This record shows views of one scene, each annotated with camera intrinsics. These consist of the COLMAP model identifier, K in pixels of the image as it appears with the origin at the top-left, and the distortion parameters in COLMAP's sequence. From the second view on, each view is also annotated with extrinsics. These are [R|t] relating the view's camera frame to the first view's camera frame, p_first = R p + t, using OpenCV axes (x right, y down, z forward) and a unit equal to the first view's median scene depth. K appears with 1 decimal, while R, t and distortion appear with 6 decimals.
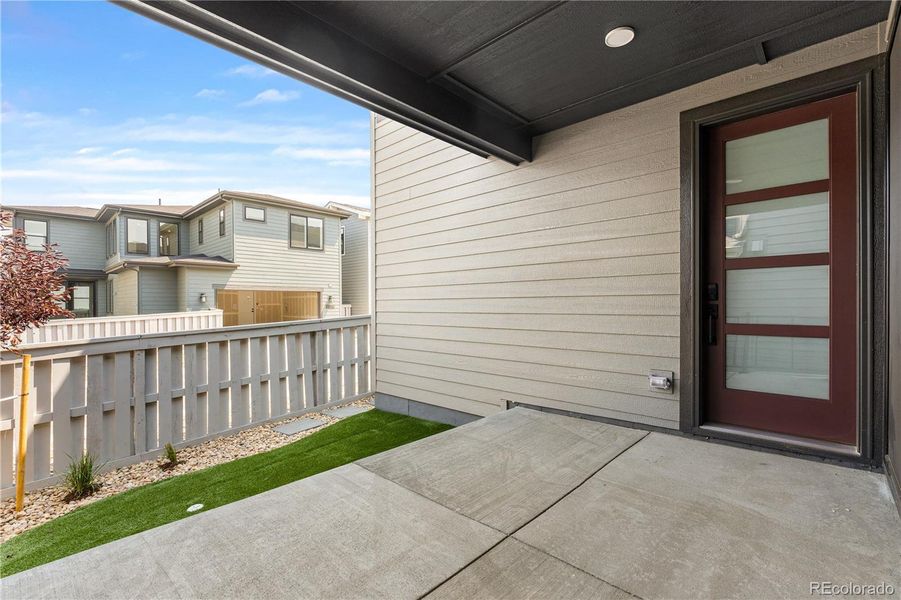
lens RADIAL K [[402.7, 0, 448.1], [0, 402.7, 299.9], [0, 0, 1]] dist [-0.001687, 0.000124]
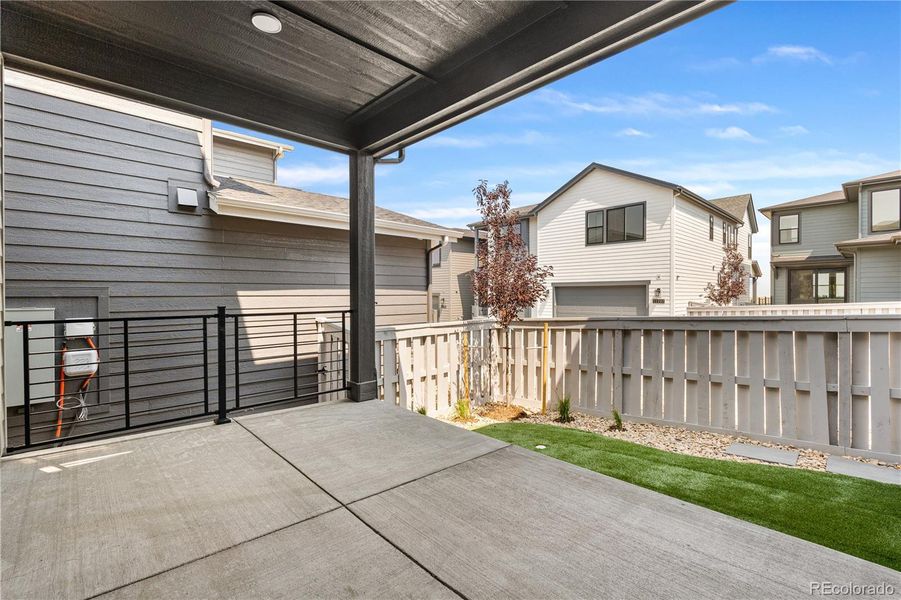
lens RADIAL K [[402.7, 0, 448.1], [0, 402.7, 299.9], [0, 0, 1]] dist [-0.001687, 0.000124]
pose [[-0.049671, 0.019414, -0.998577, 0.510813], [0.012272, 0.999747, 0.018826, 0.004594], [0.998690, -0.011319, -0.049897, 0.565008]]
